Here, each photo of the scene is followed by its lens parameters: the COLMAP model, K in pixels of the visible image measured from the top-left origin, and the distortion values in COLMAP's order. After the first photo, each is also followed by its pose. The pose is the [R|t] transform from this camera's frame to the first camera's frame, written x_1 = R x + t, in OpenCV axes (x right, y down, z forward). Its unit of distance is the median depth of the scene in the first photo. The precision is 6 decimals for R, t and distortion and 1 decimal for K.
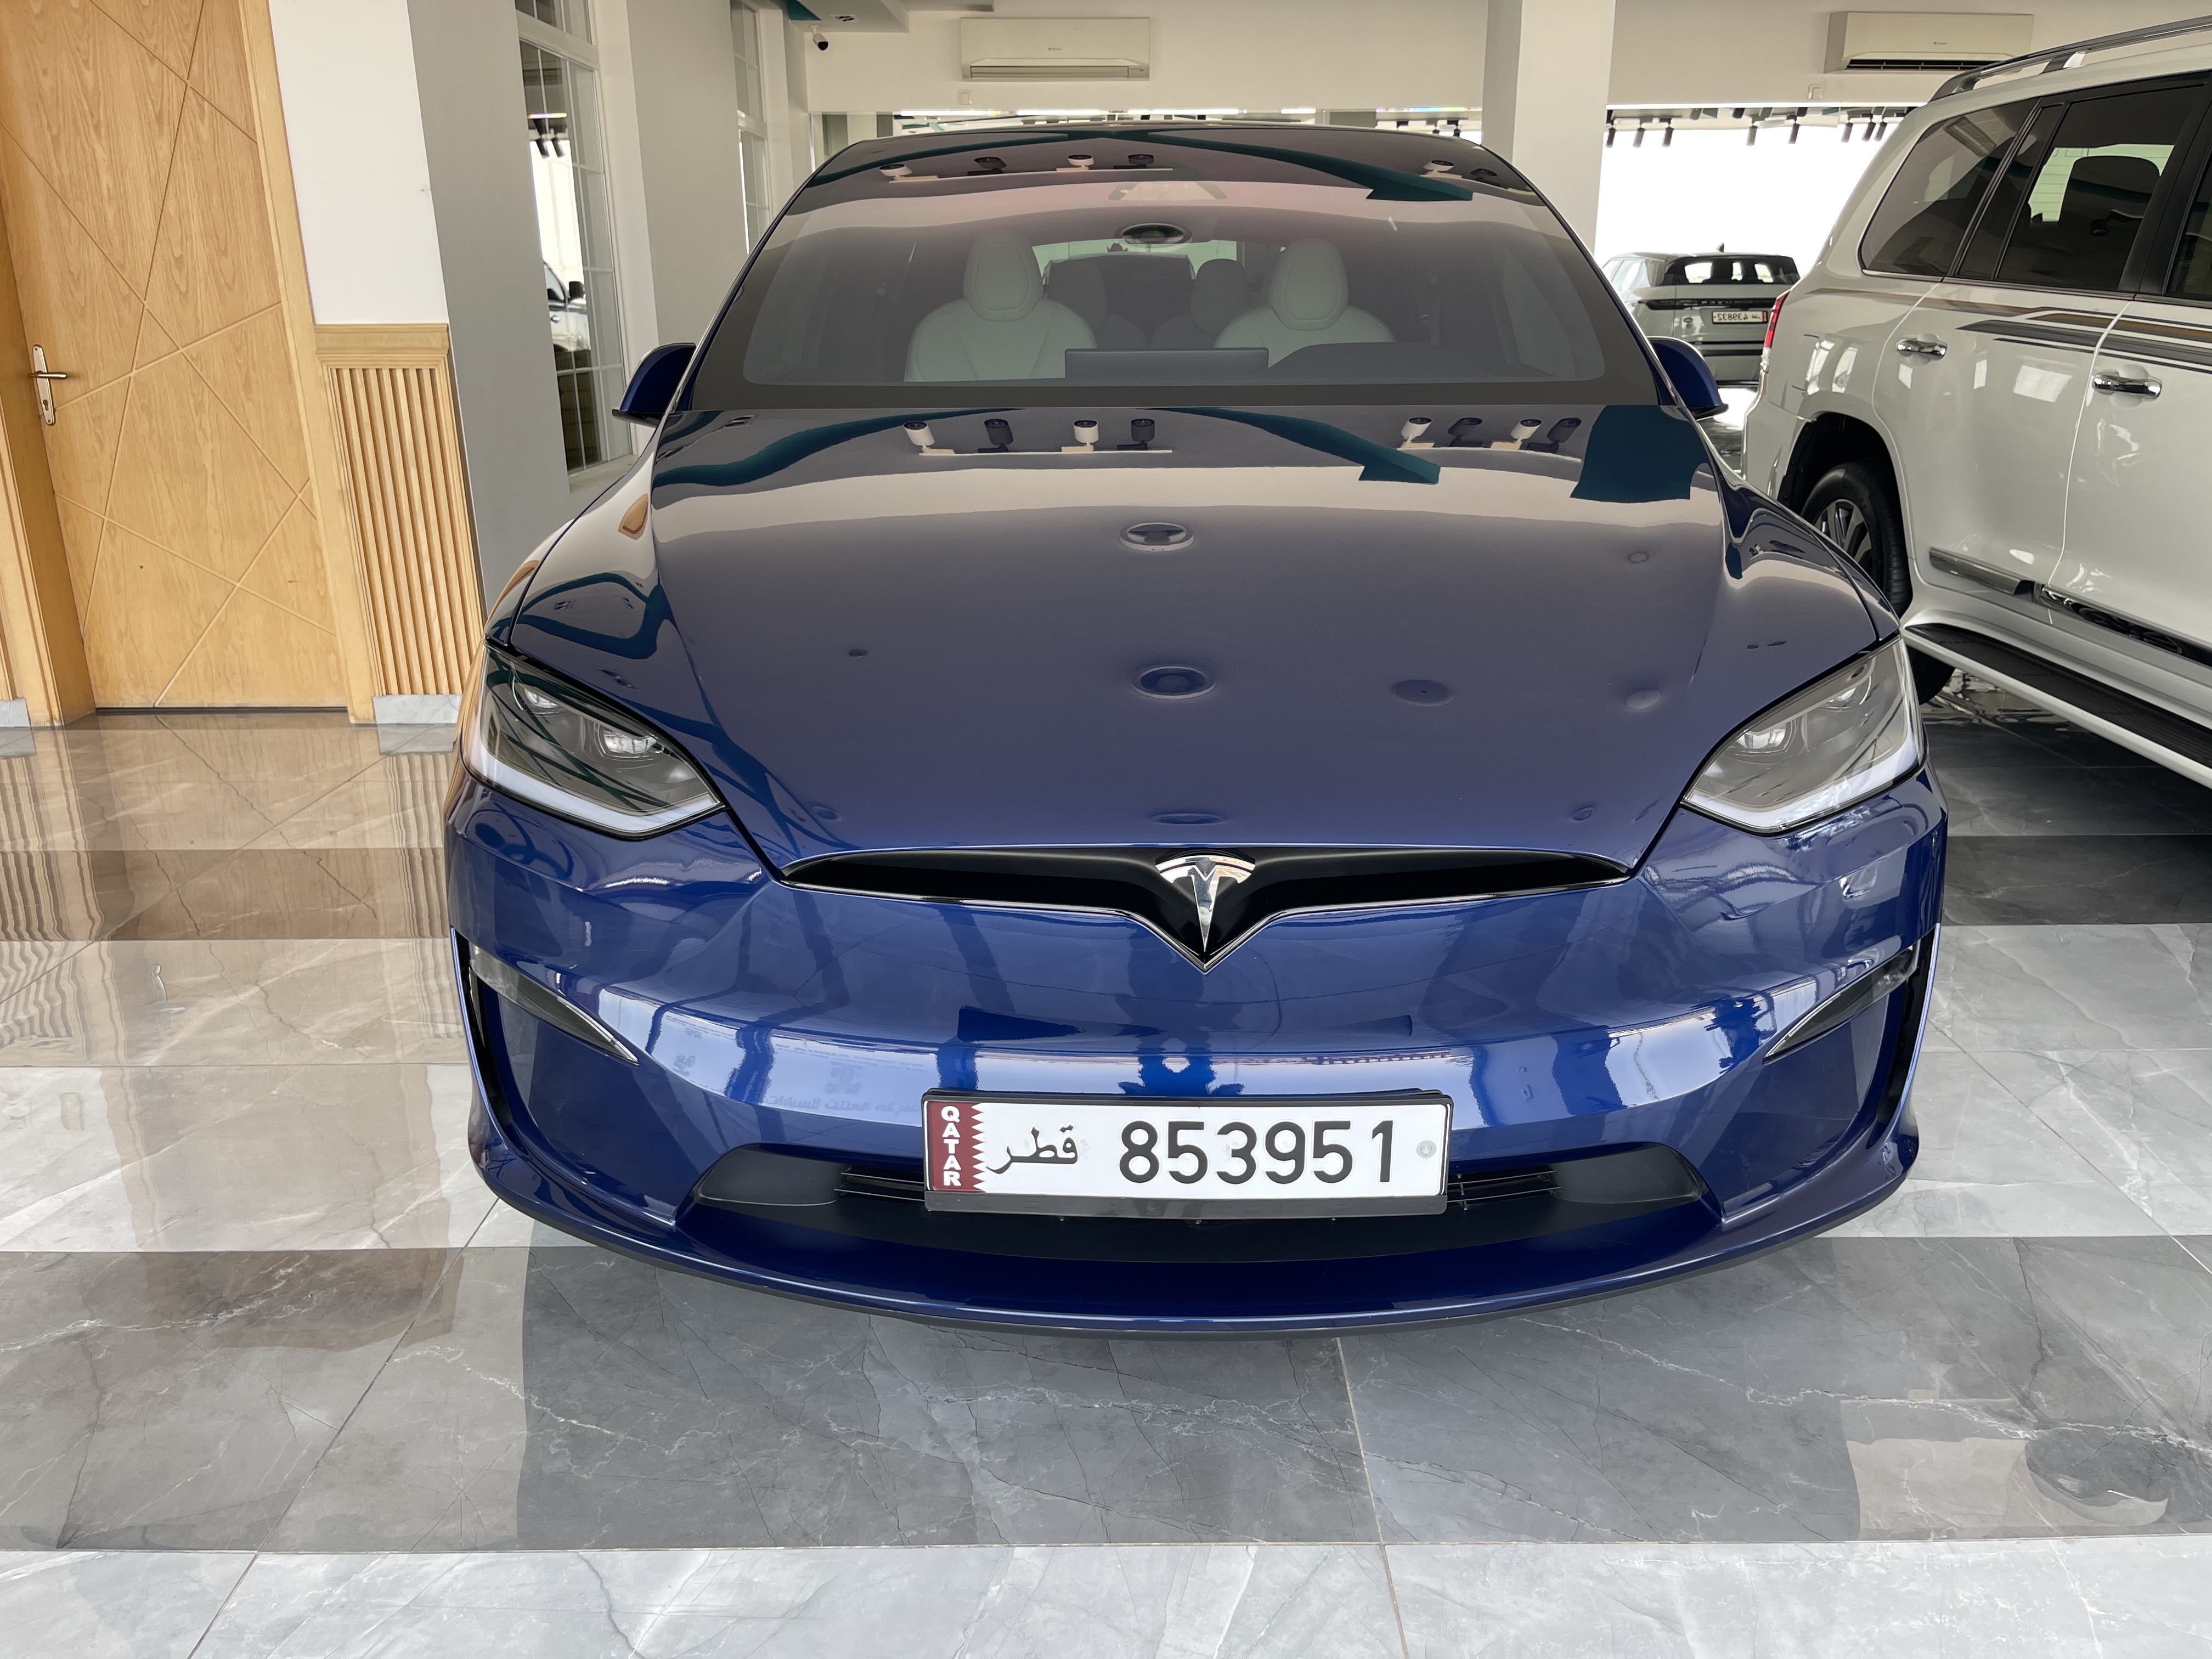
lens RADIAL K [[1669.2, 0, 1106.0], [0, 1669.2, 829.5], [0, 0, 1]] dist [0.091625, -0.130013]
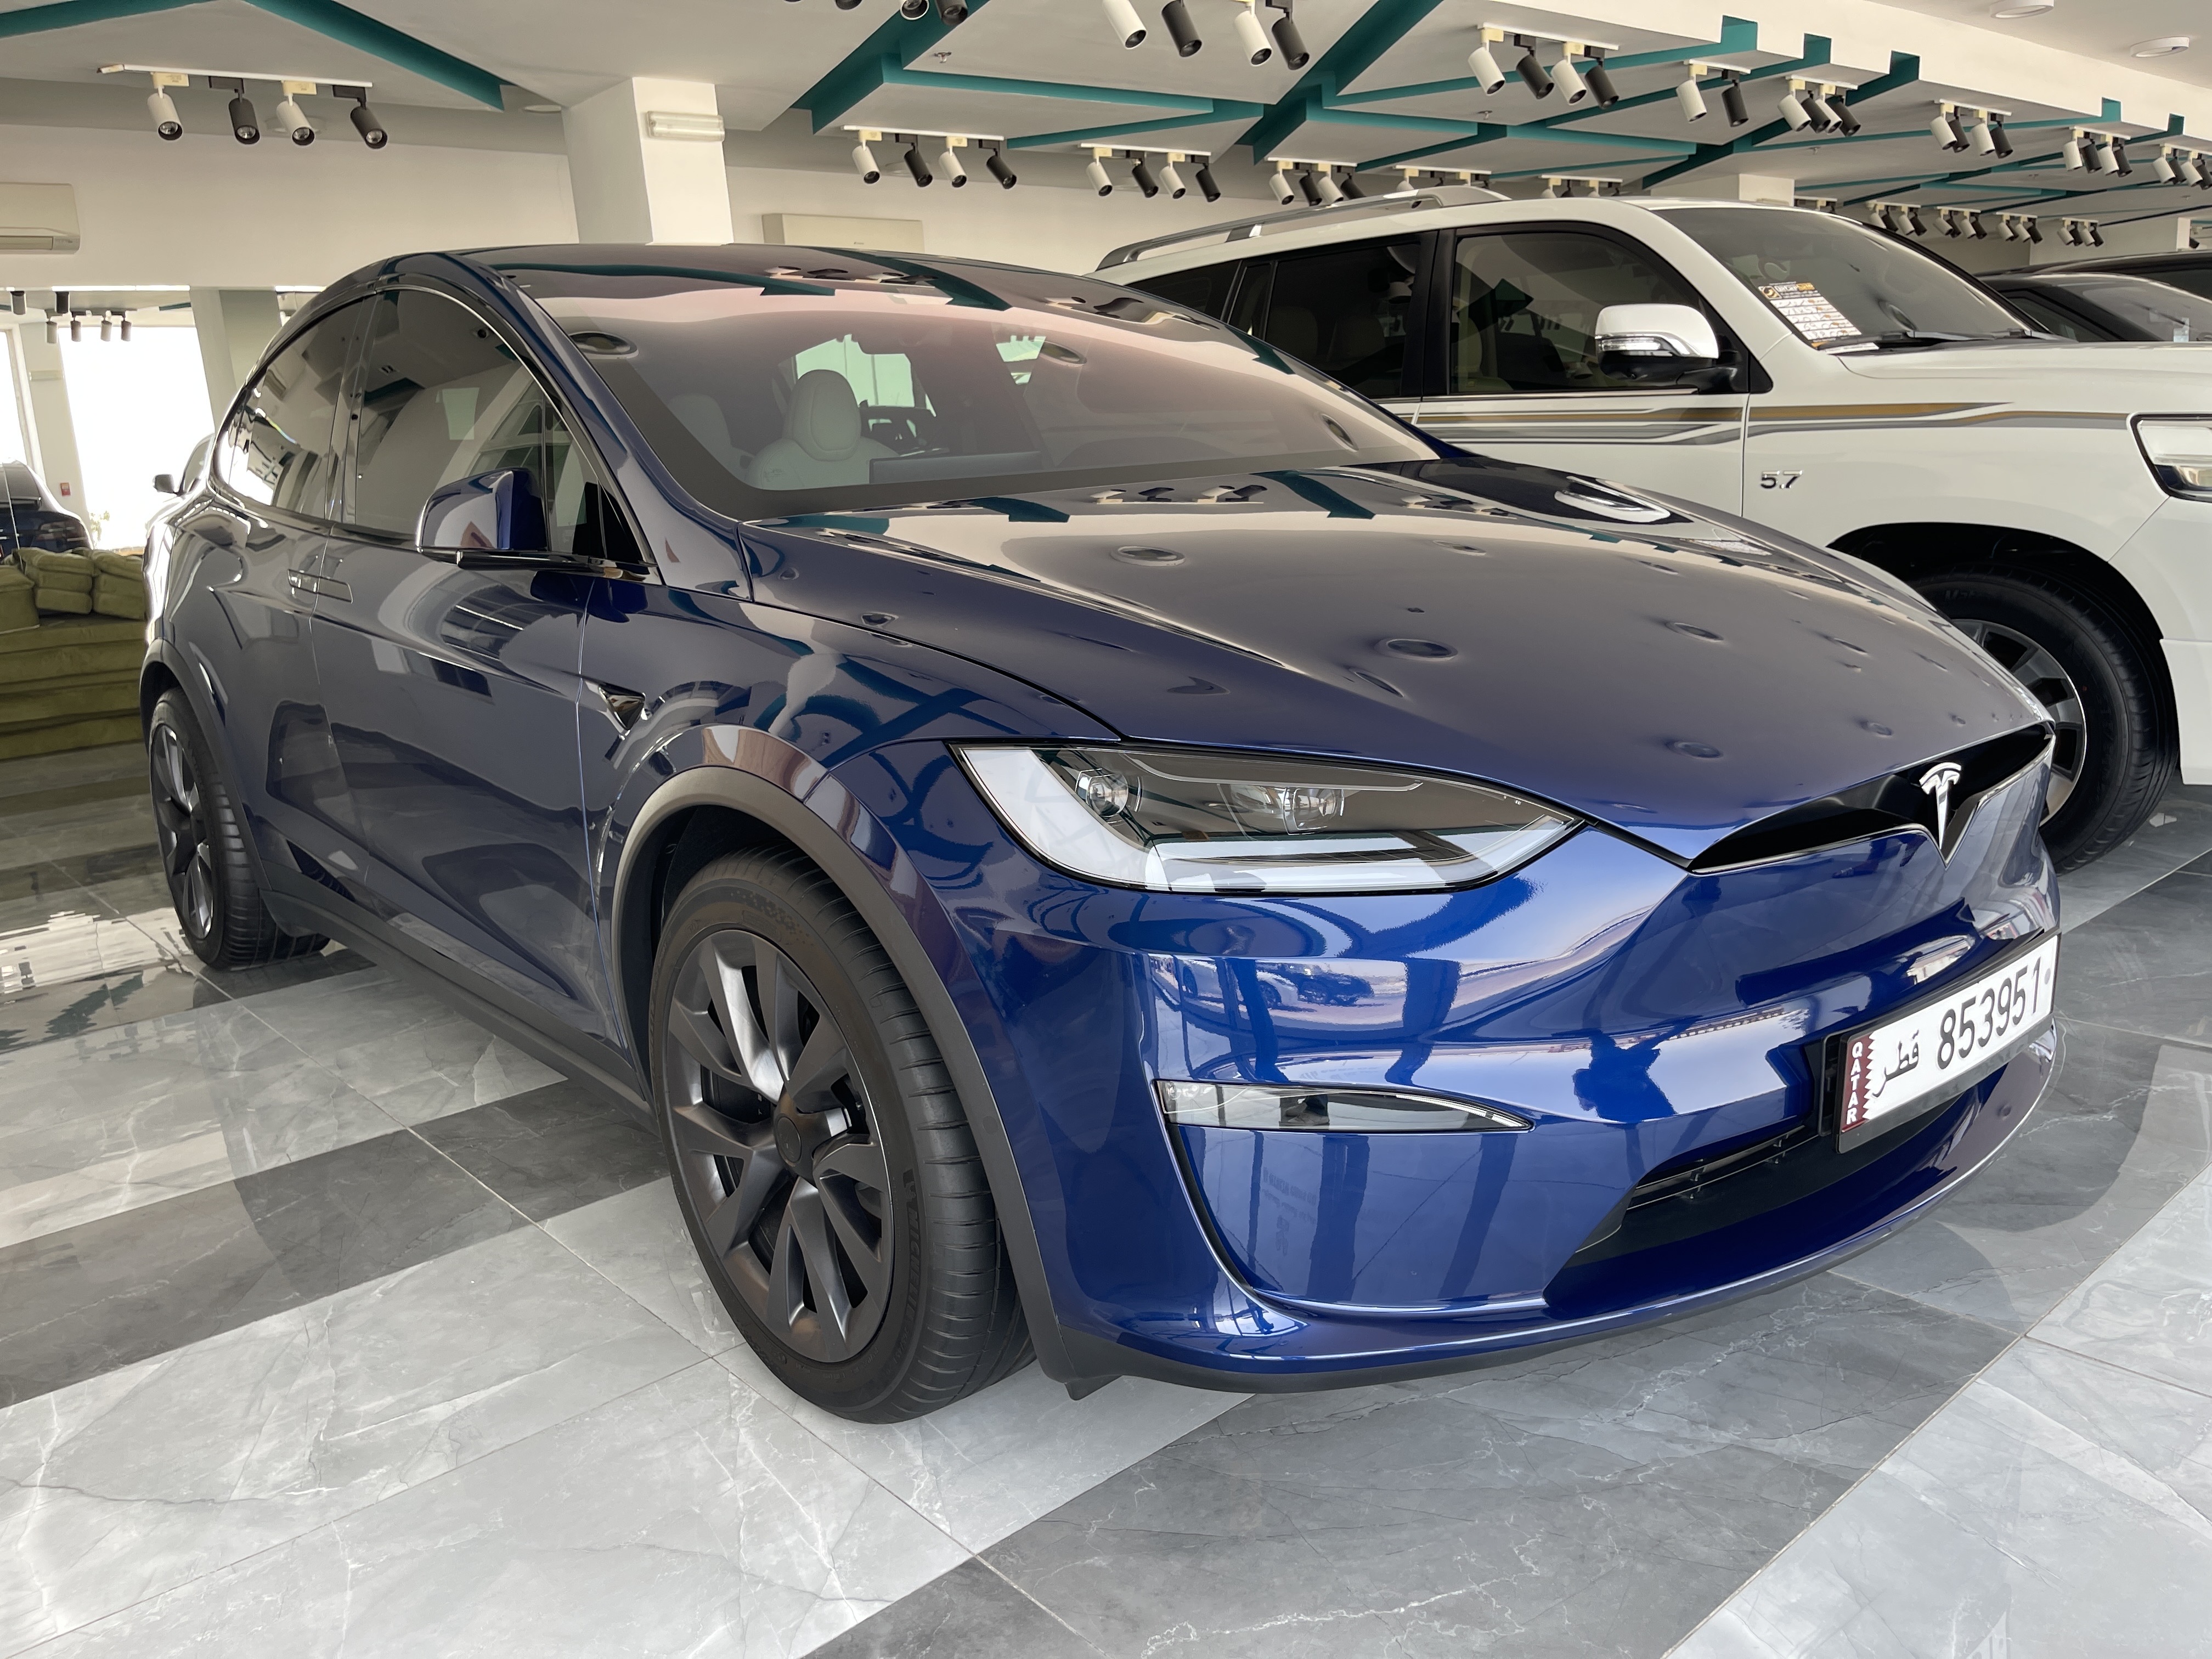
lens RADIAL K [[1669.2, 0, 1106.0], [0, 1669.2, 829.5], [0, 0, 1]] dist [0.091625, -0.130013]
pose [[0.758206, -0.185738, 0.625000, -0.468532], [0.254589, 0.966810, -0.021531, -0.026140], [-0.600257, 0.175443, 0.780327, 0.187212]]
